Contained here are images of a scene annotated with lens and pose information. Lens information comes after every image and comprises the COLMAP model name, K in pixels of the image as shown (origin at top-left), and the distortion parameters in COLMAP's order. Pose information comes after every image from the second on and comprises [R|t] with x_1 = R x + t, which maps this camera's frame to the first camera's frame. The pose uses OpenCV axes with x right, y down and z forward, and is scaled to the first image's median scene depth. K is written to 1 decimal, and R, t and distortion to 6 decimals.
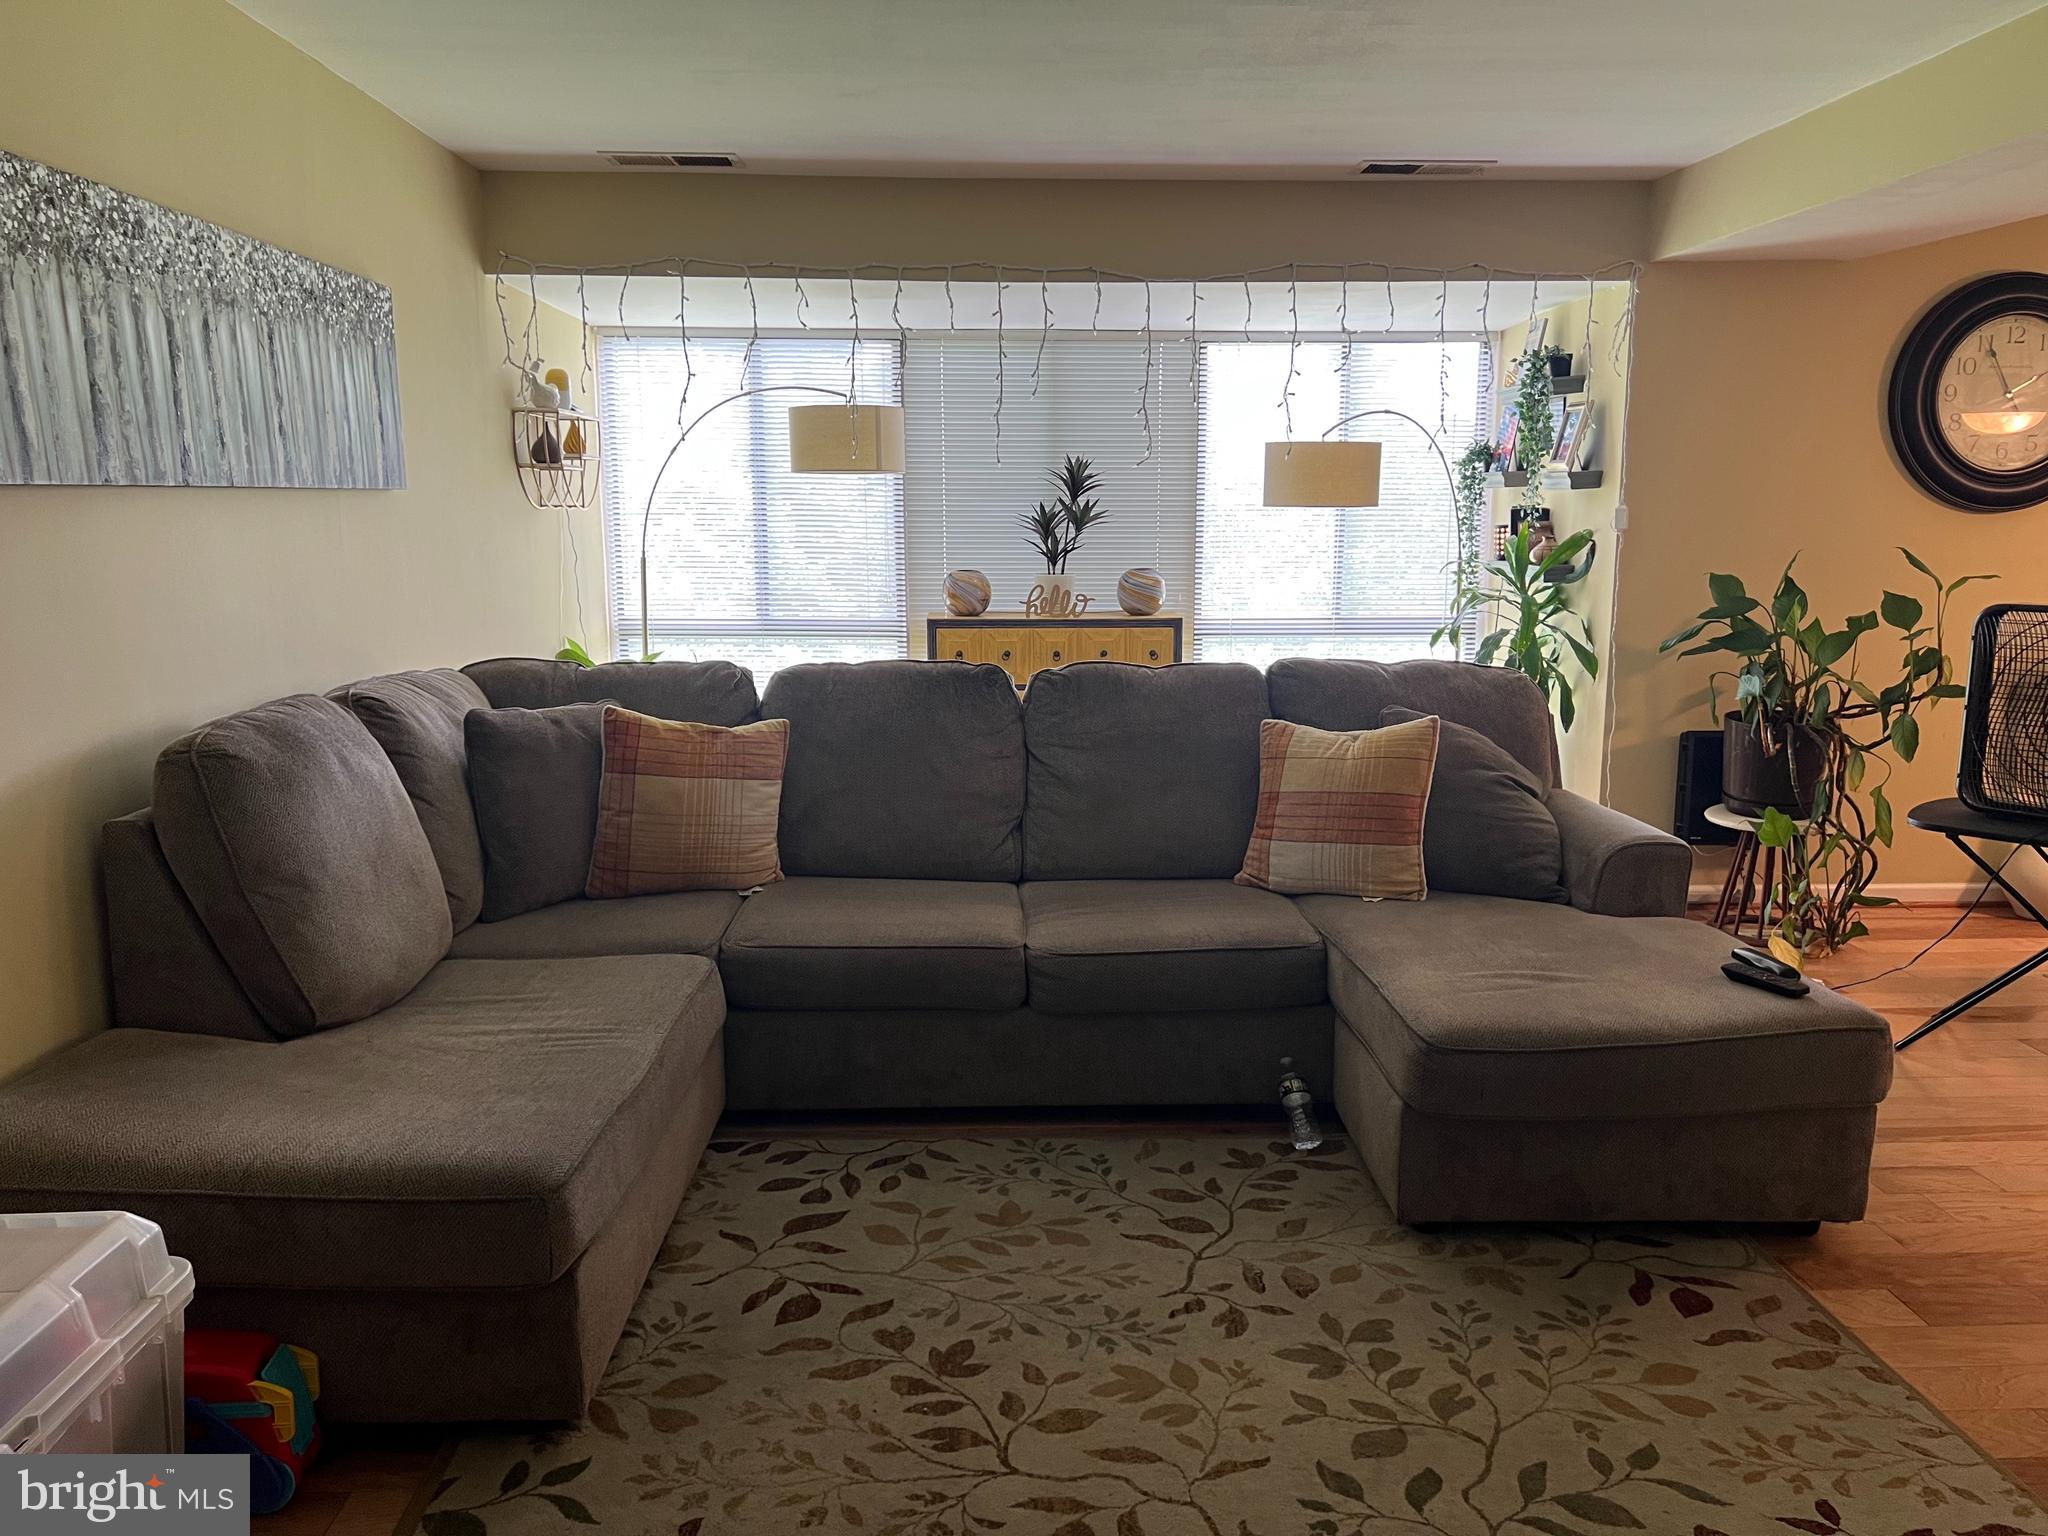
lens RADIAL K [[1528.6, 0, 1024.0], [0, 1528.6, 768.0], [0, 0, 1]] dist [-0.002334, -0.013530]
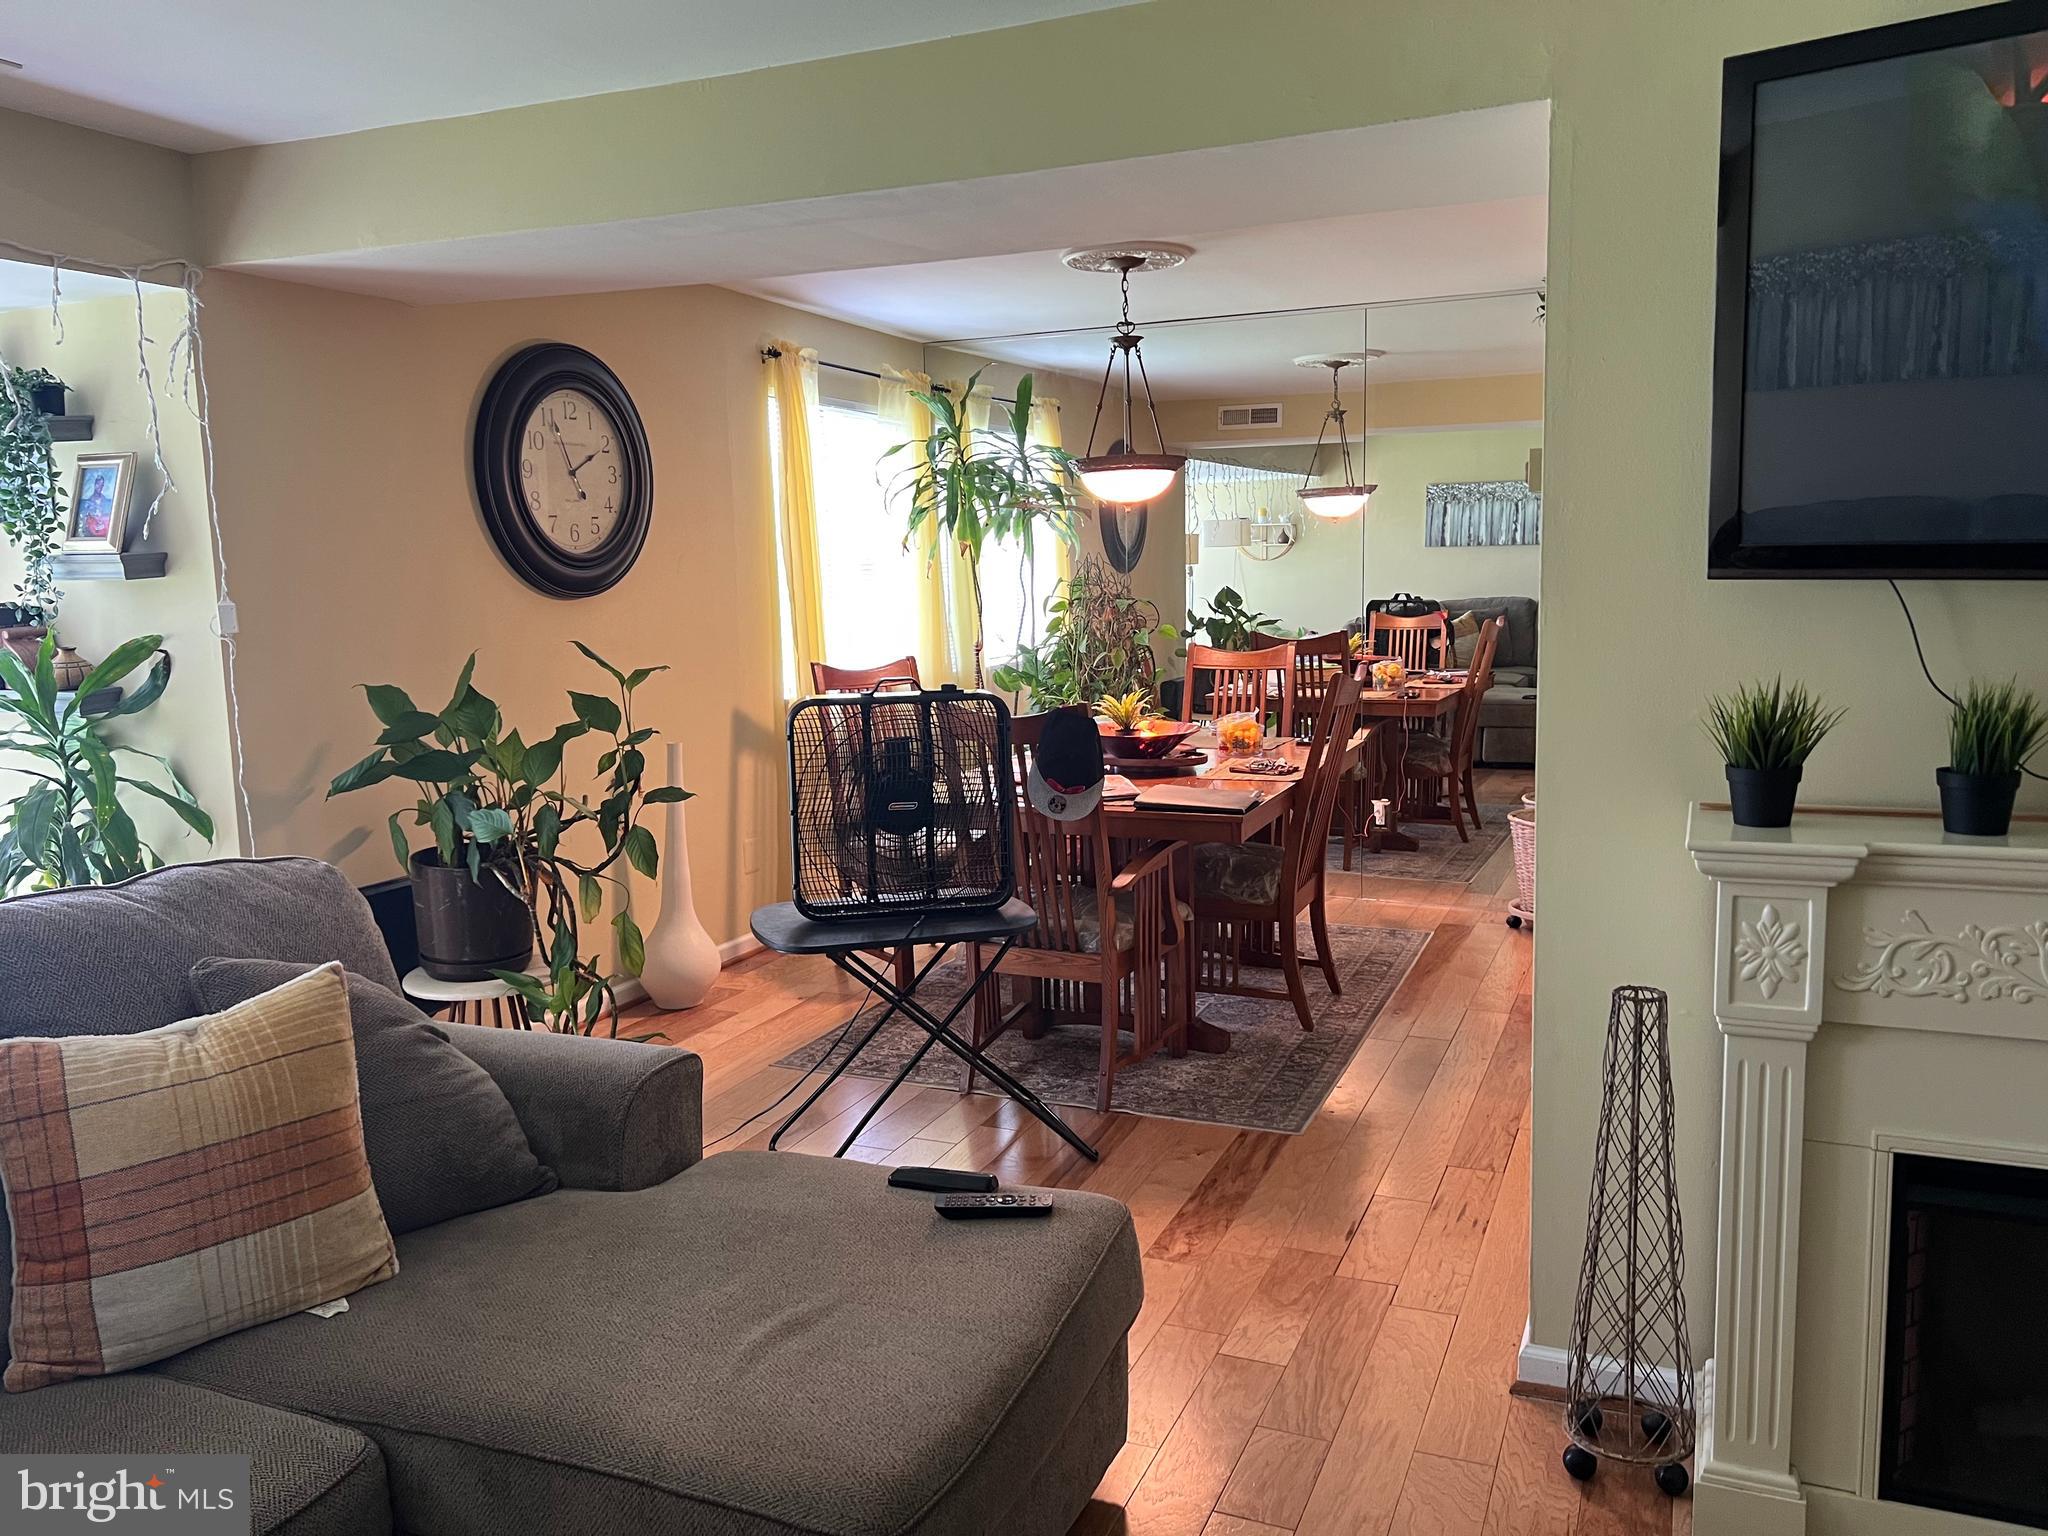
lens RADIAL K [[1528.6, 0, 1024.0], [0, 1528.6, 768.0], [0, 0, 1]] dist [-0.002334, -0.013530]
pose [[0.413282, -0.121220, 0.902498, -0.113874], [0.169196, 0.984064, 0.054695, -0.074430], [-0.894746, 0.130095, 0.427206, 0.388649]]
